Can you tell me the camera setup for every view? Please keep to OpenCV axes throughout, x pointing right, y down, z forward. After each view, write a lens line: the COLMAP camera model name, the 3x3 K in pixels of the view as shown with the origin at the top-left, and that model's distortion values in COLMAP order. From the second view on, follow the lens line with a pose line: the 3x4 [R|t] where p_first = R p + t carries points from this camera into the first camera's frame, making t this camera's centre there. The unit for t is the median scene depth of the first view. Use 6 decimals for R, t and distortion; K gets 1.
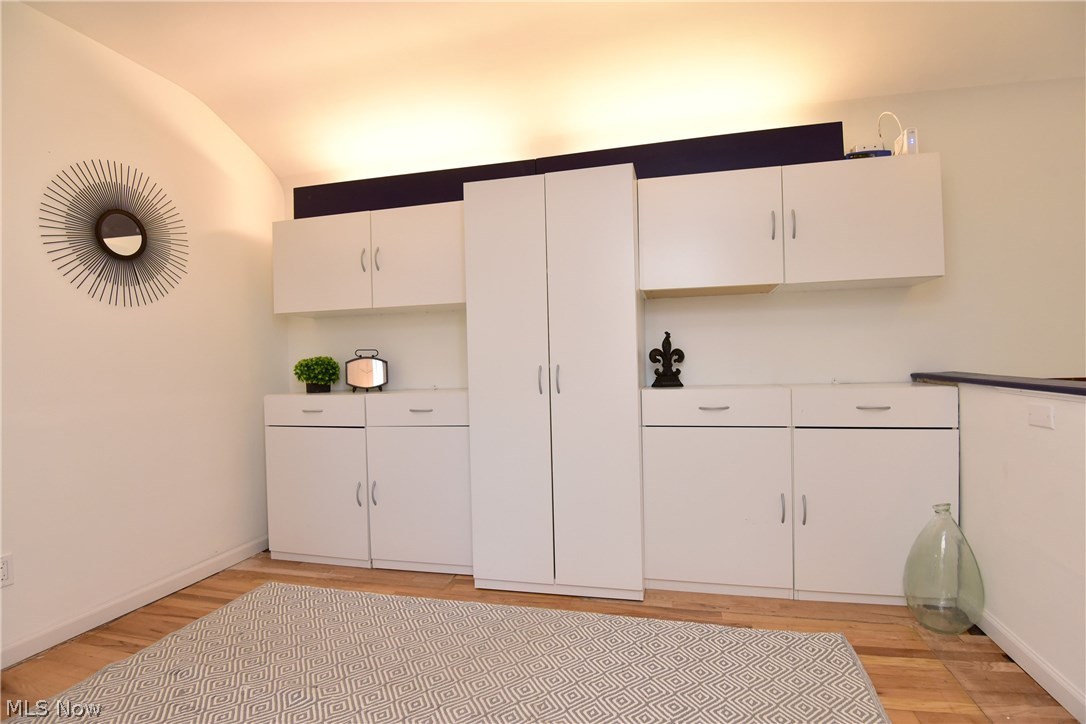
lens RADIAL K [[527.8, 0, 543.0], [0, 527.8, 362.0], [0, 0, 1]] dist [-0.019335, -0.017430]
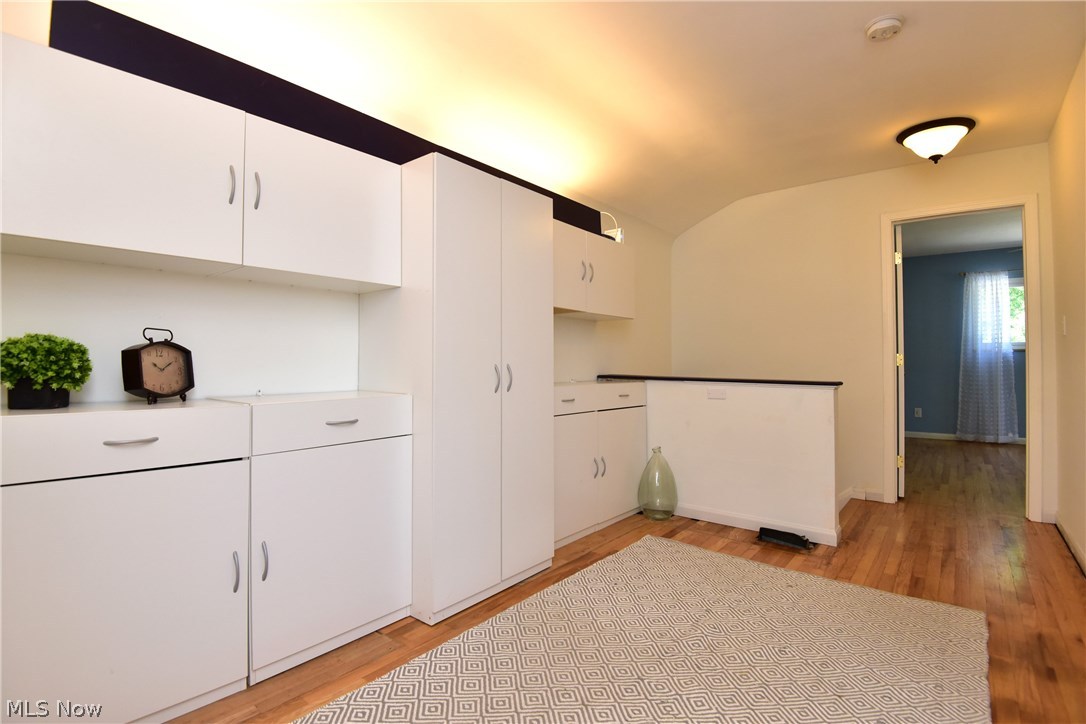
lens RADIAL K [[541.6, 0, 544.7], [0, 541.6, 337.7], [0, 0, 1]] dist [-0.003875, -0.000586]
pose [[0.398978, 0.074058, 0.913965, -0.975059], [-0.002434, 0.996815, -0.079709, 0.044812], [-0.916957, 0.029577, 0.397888, 0.528242]]
